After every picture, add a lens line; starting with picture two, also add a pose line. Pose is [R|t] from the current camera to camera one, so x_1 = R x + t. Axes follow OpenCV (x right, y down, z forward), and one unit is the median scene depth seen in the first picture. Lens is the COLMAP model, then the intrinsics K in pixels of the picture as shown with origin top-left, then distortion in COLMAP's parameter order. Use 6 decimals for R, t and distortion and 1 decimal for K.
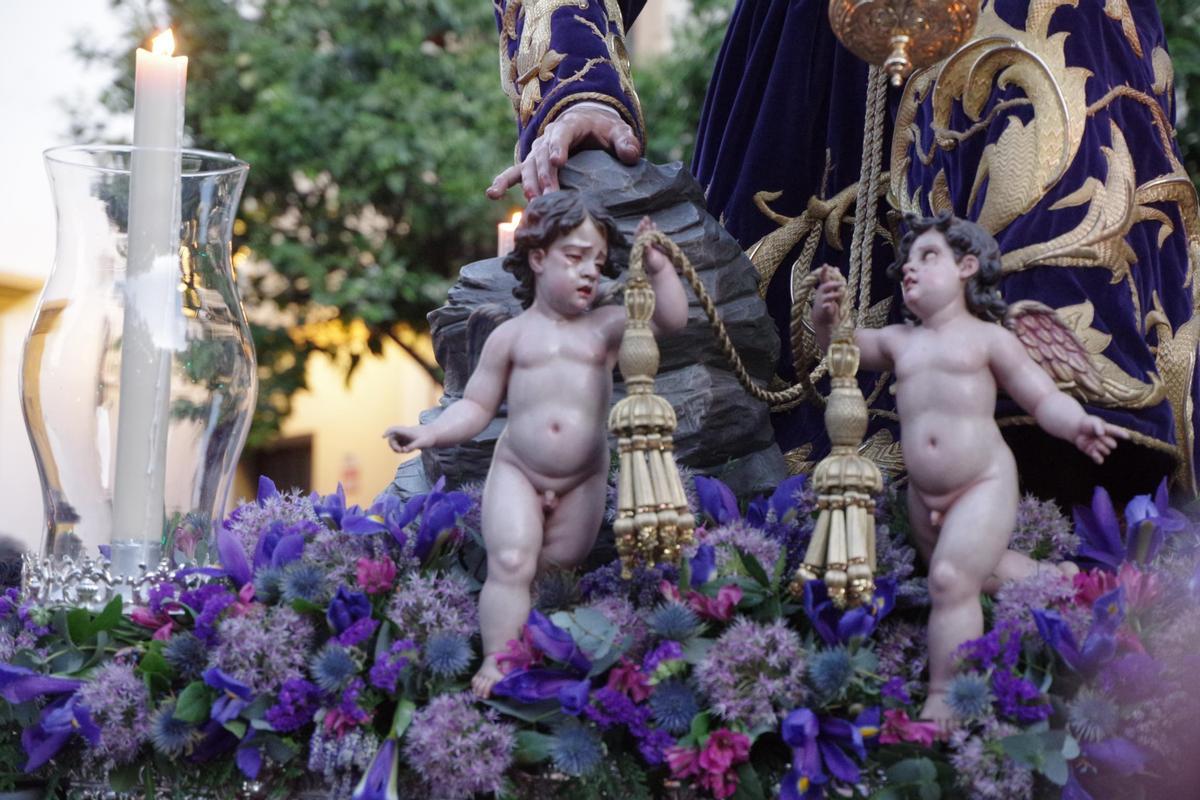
lens RADIAL K [[2541.6, 0, 600.0], [0, 2541.6, 400.0], [0, 0, 1]] dist [0.121491, 0.258679]
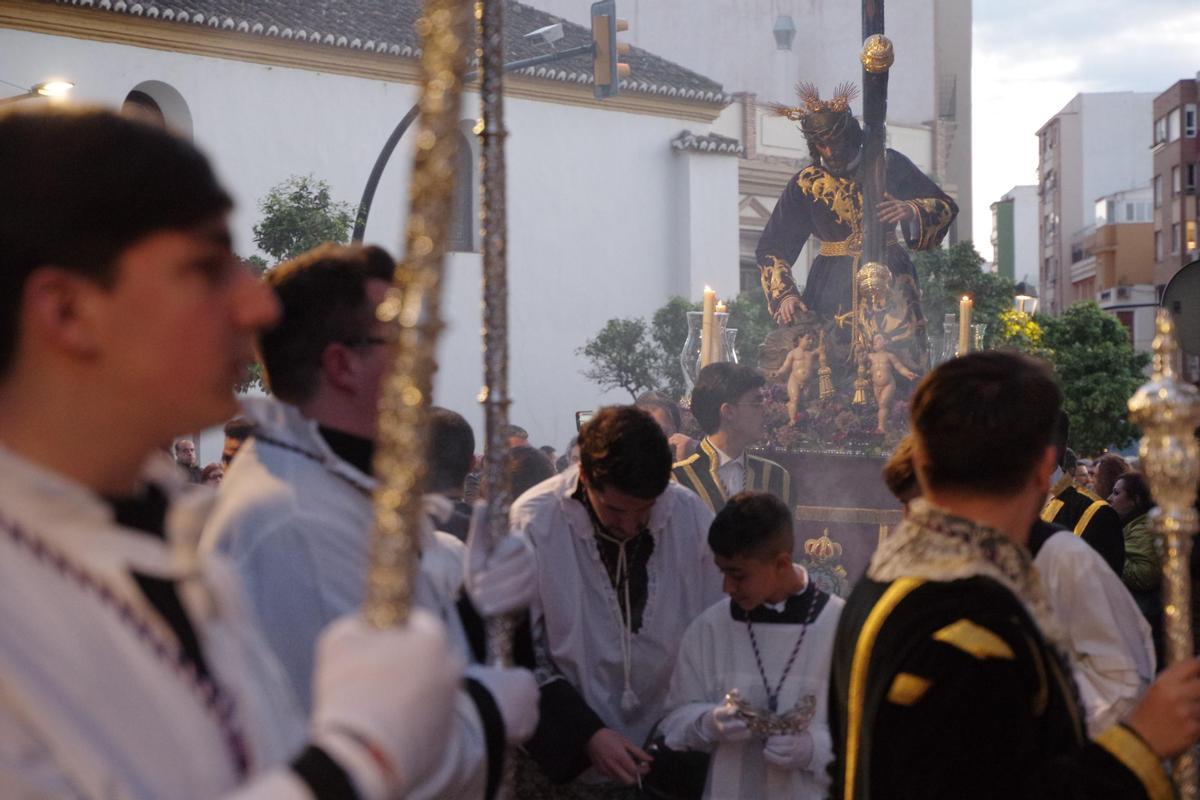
lens RADIAL K [[2541.6, 0, 600.0], [0, 2541.6, 400.0], [0, 0, 1]] dist [0.121491, 0.258679]
pose [[0.989146, 0.014096, 0.146255, -1.131280], [-0.020379, 0.998929, 0.041548, -0.133876], [-0.145513, -0.044078, 0.988374, -3.834242]]
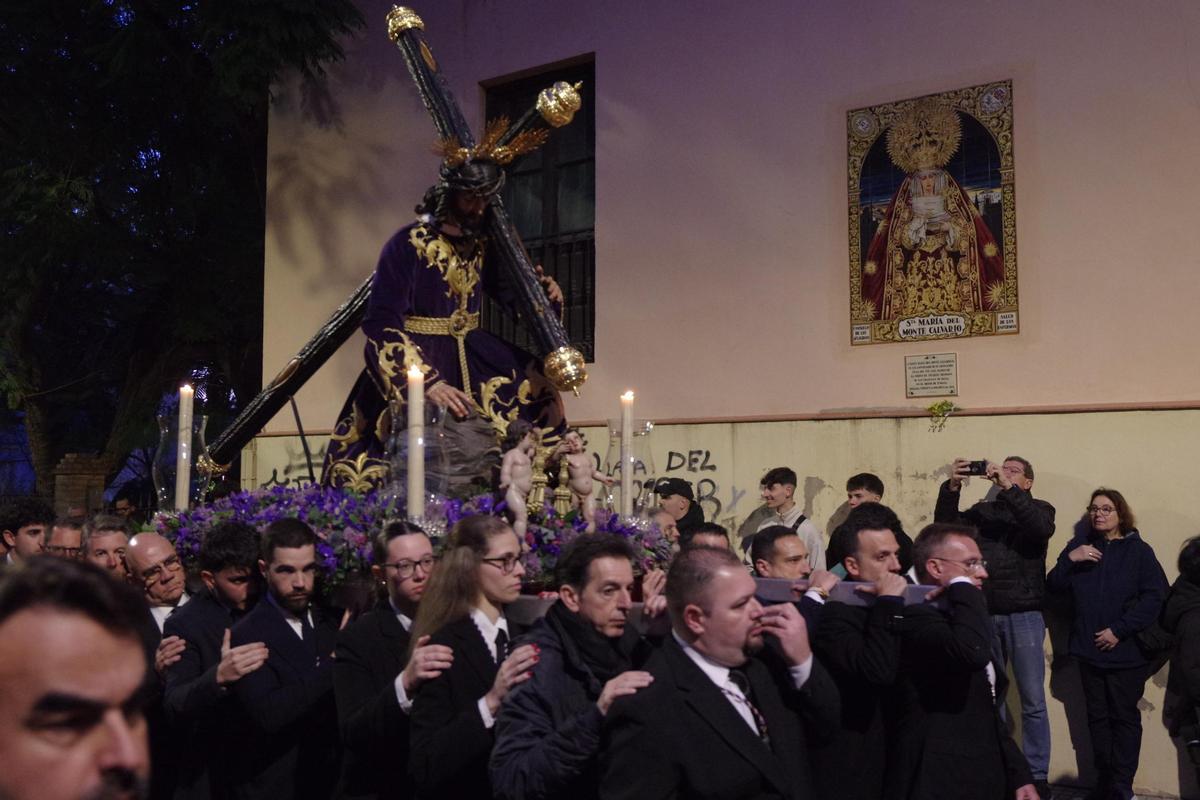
lens RADIAL K [[1281.8, 0, 639.9], [0, 1281.8, 358.7], [0, 0, 1]] dist [0.026393, 0.010580]
pose [[0.402133, 0.064863, 0.913281, -1.759742], [-0.047131, 0.997631, -0.050101, -0.086737], [-0.914368, -0.022897, 0.404237, 0.048085]]
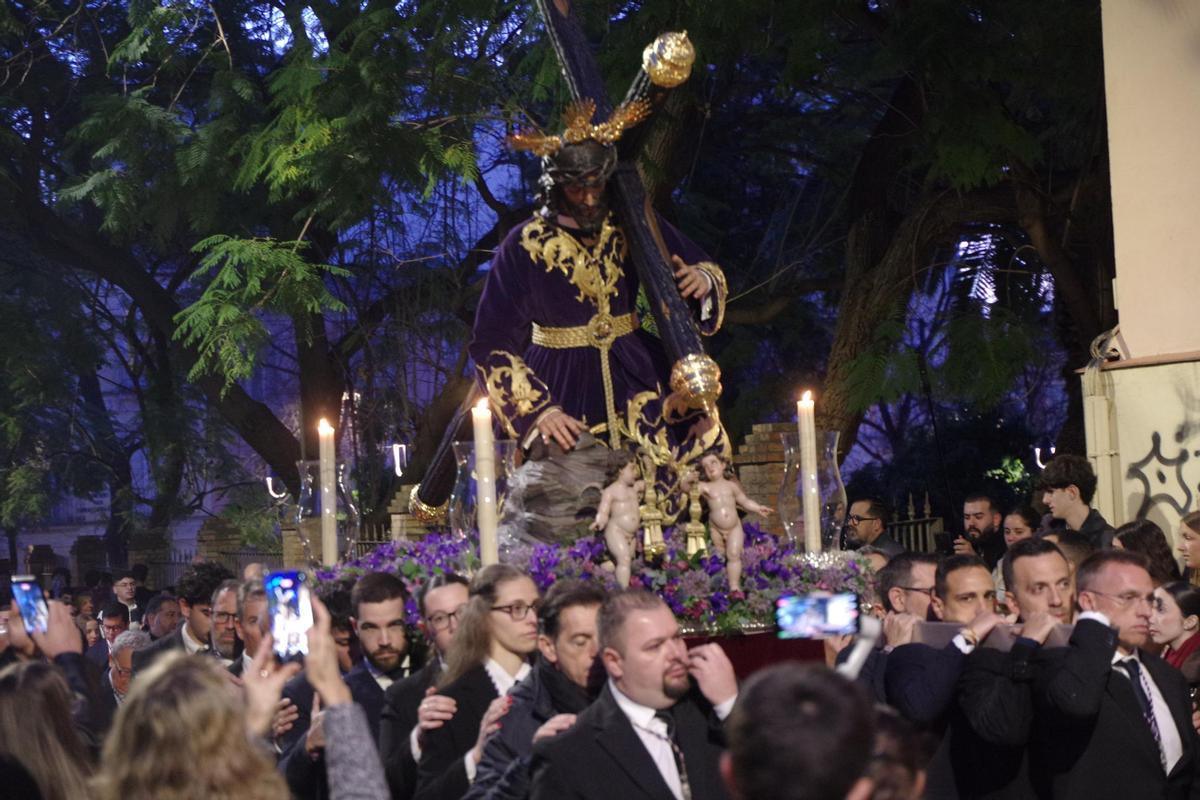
lens RADIAL K [[2541.6, 0, 600.0], [0, 2541.6, 400.0], [0, 0, 1]] dist [0.121491, 0.258679]
pose [[0.765935, -0.040179, 0.641662, -2.223839], [0.034274, 0.999178, 0.021653, -0.223663], [-0.642004, 0.005407, 0.766682, -1.581025]]
